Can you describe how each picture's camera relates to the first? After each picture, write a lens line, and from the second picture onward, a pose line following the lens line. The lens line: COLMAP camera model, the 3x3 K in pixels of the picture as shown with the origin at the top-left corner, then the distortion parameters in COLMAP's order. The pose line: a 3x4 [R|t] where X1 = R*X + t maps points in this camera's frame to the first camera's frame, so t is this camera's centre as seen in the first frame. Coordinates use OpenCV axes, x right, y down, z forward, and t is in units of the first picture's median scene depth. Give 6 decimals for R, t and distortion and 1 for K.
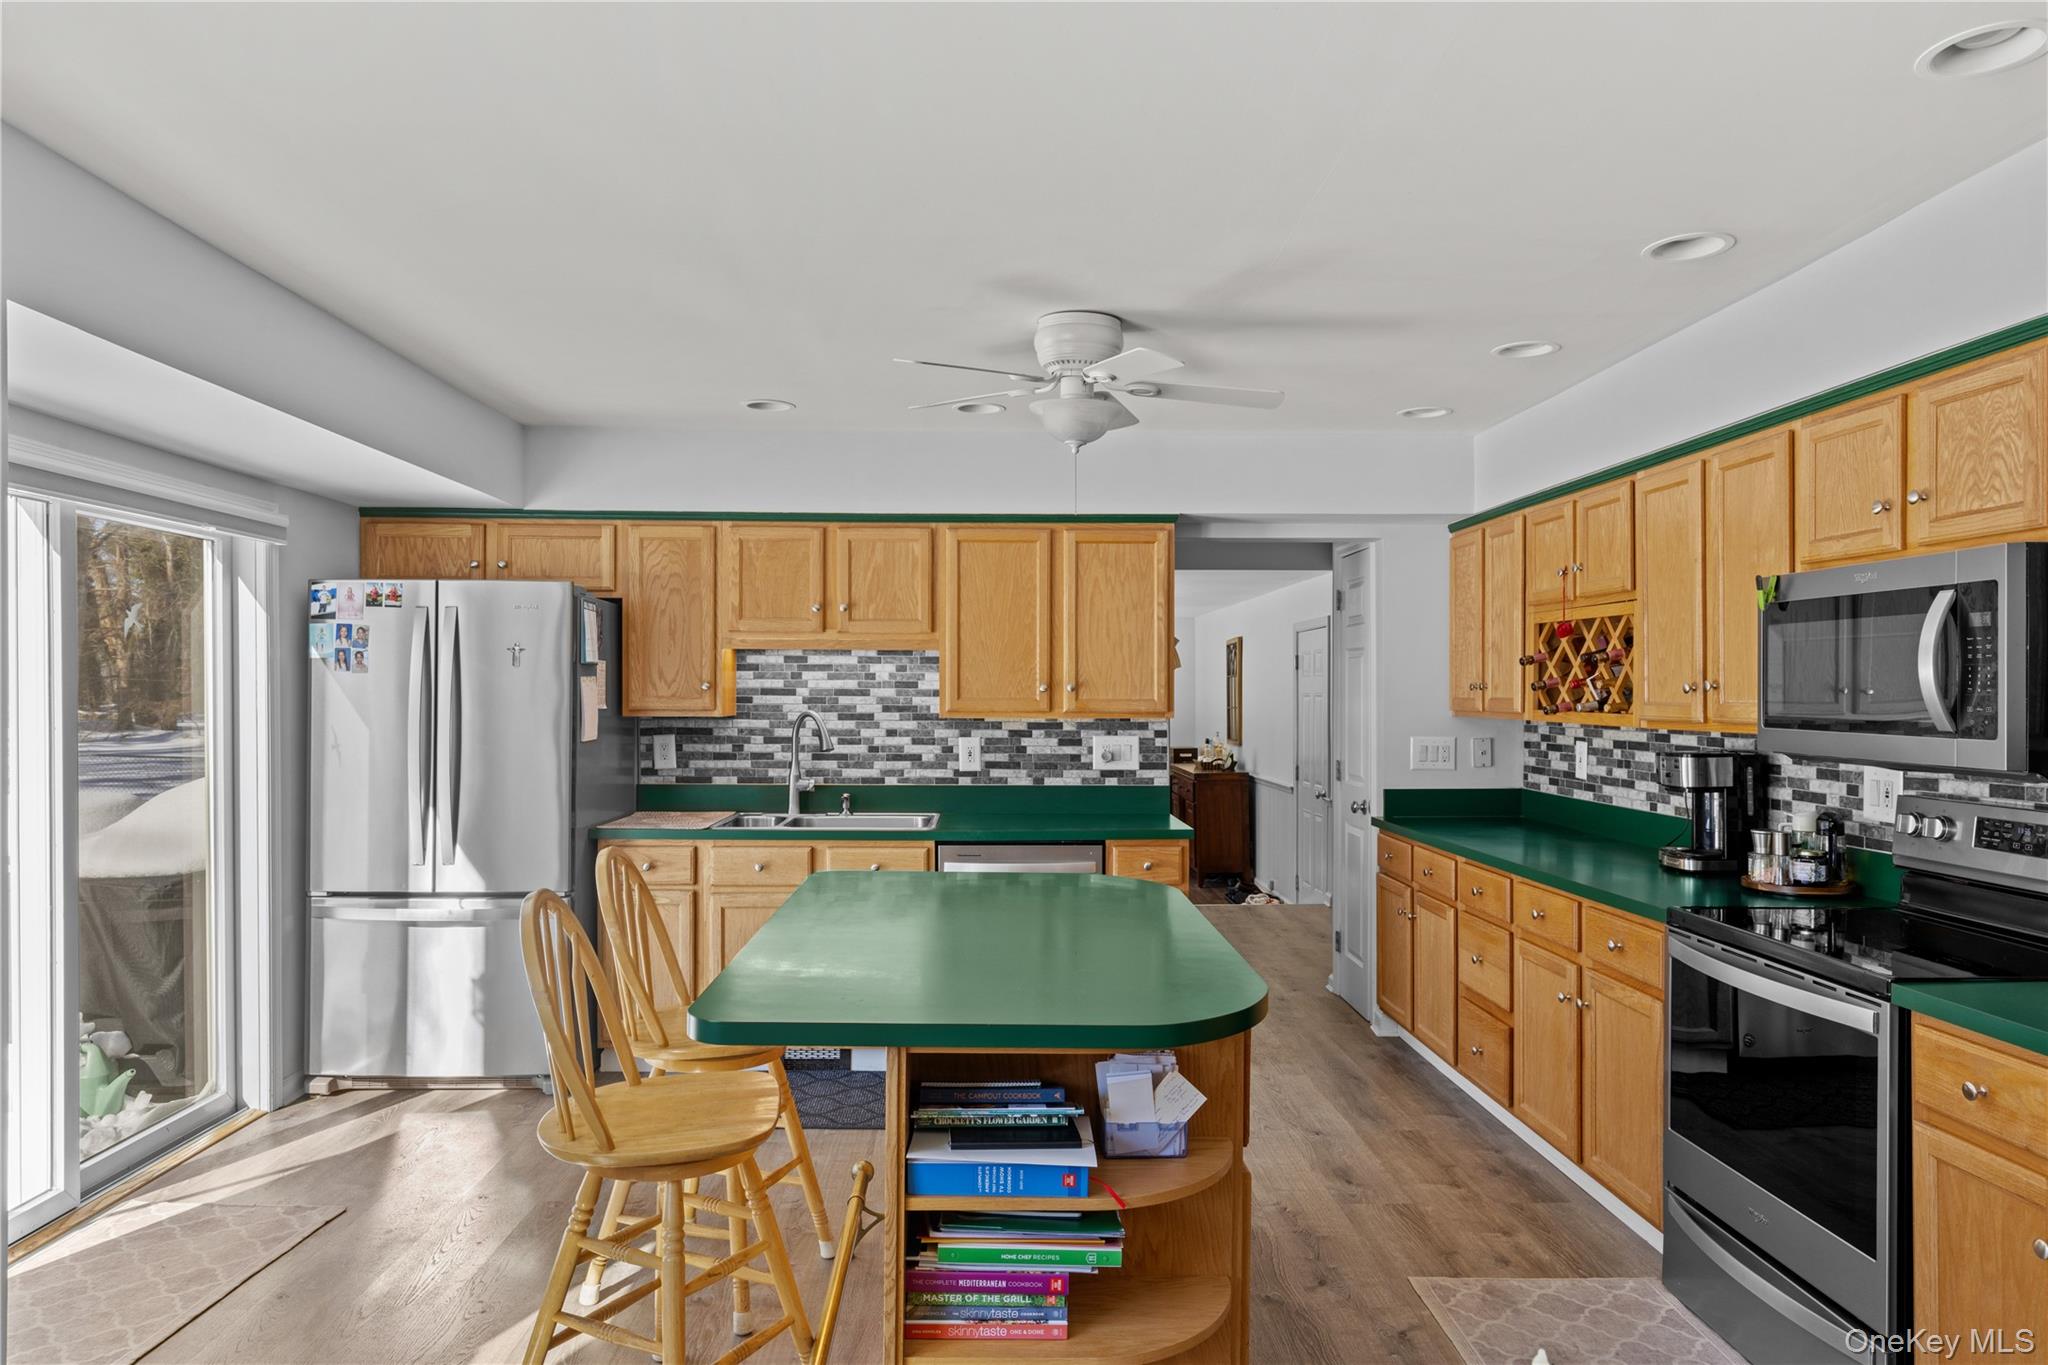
lens RADIAL K [[1289.0, 0, 1022.9], [0, 1289.0, 690.0], [0, 0, 1]] dist [-0.002173, 0.000461]
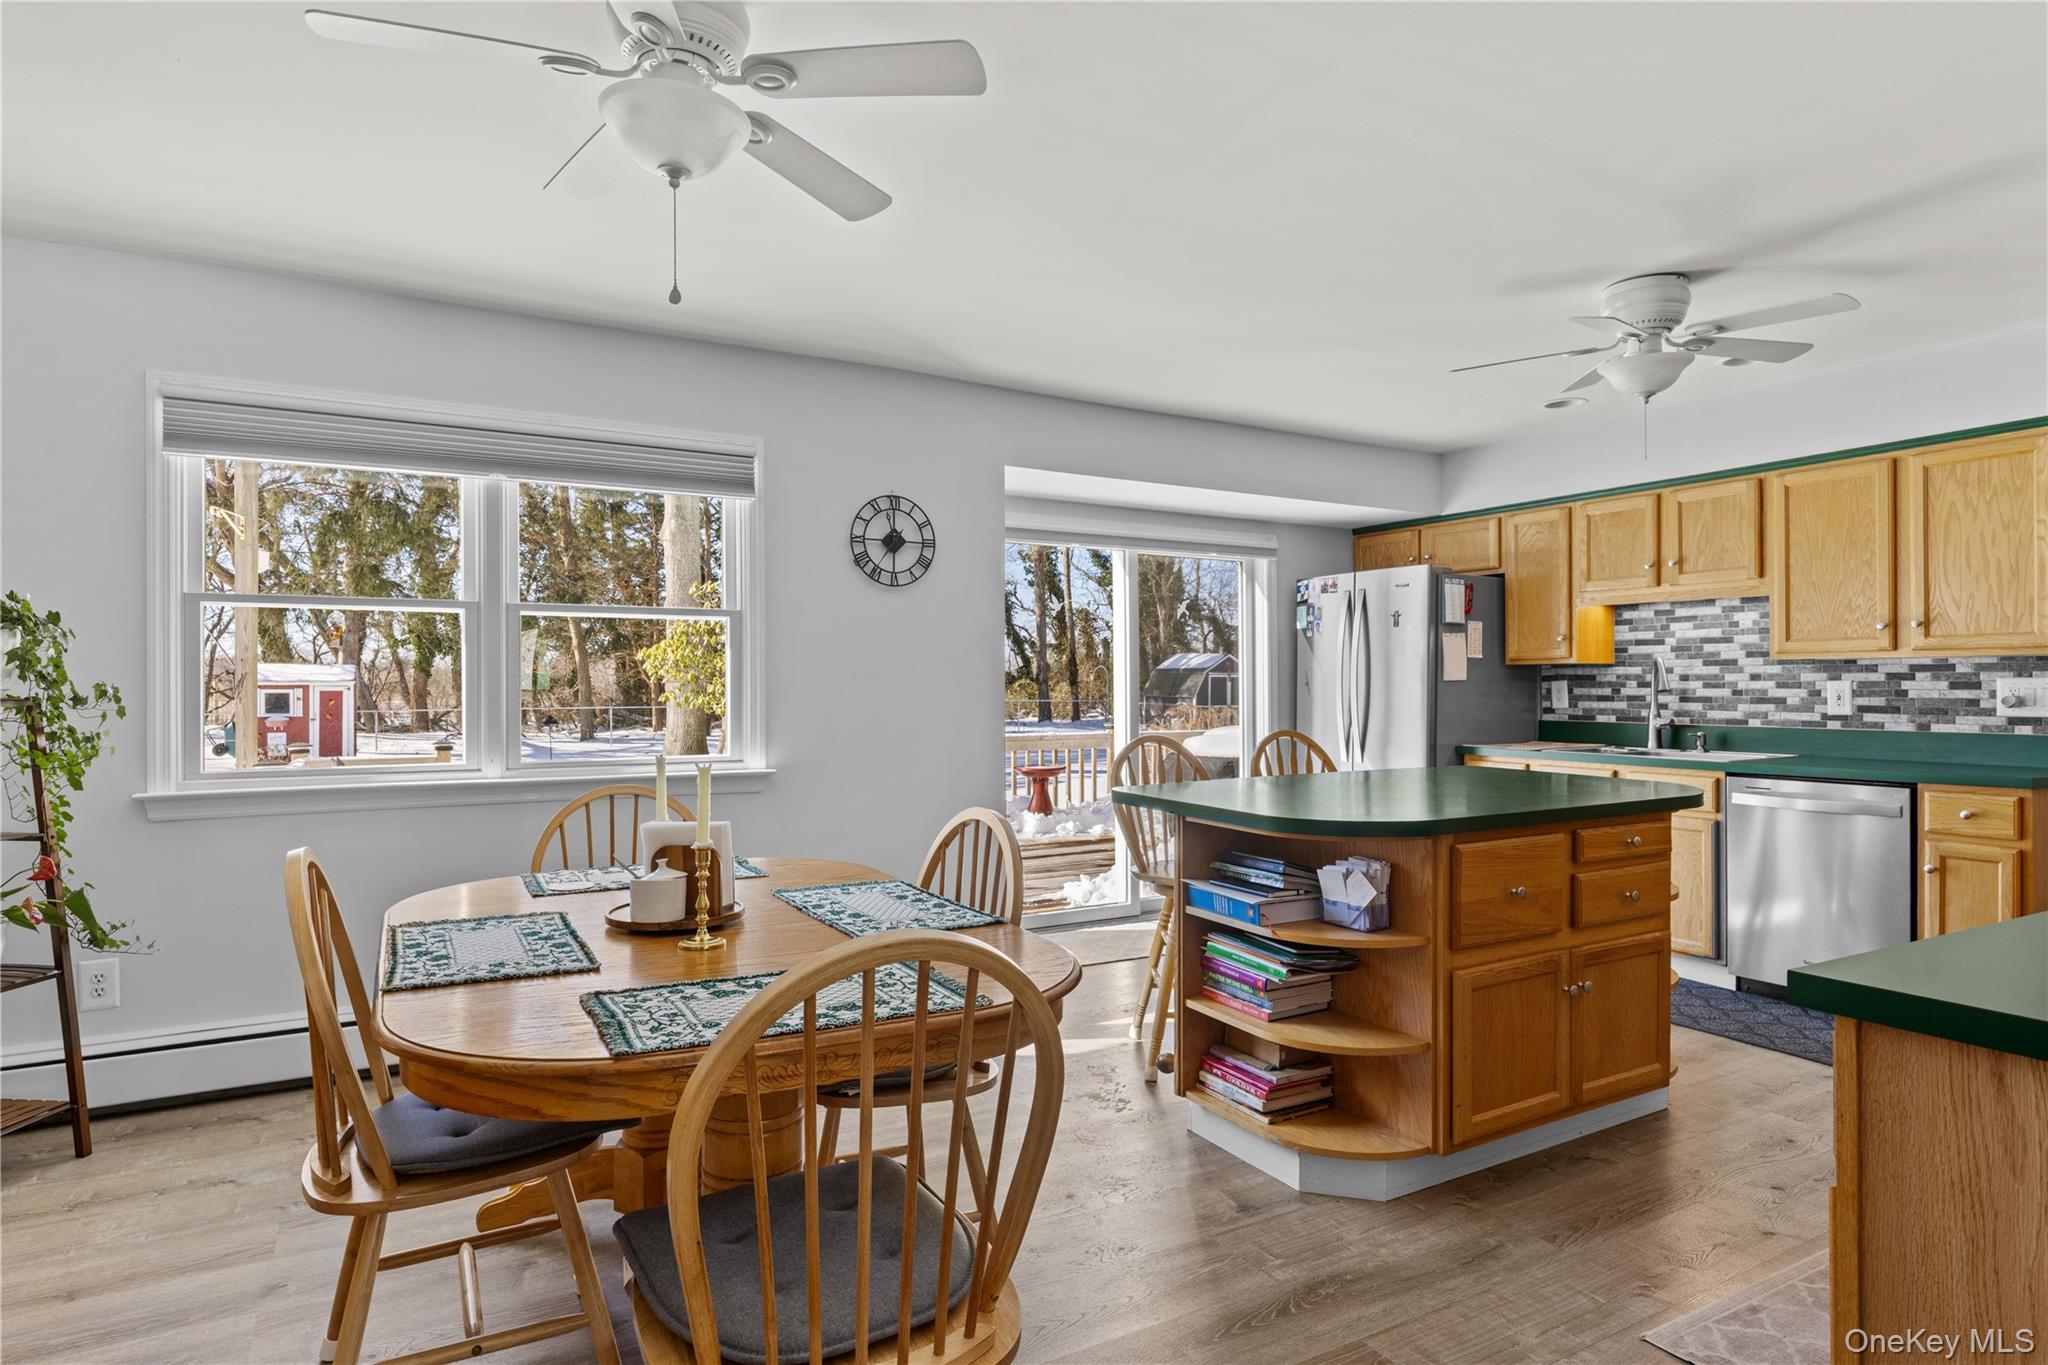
lens RADIAL K [[1128.6, 0, 1023.5], [0, 1128.6, 684.2], [0, 0, 1]] dist [-0.000709, -0.000340]
pose [[0.462128, -0.007093, -0.886785, 0.440376], [0.003875, 0.999975, -0.005979, 0.042440], [0.886805, -0.000673, 0.462144, 0.046627]]
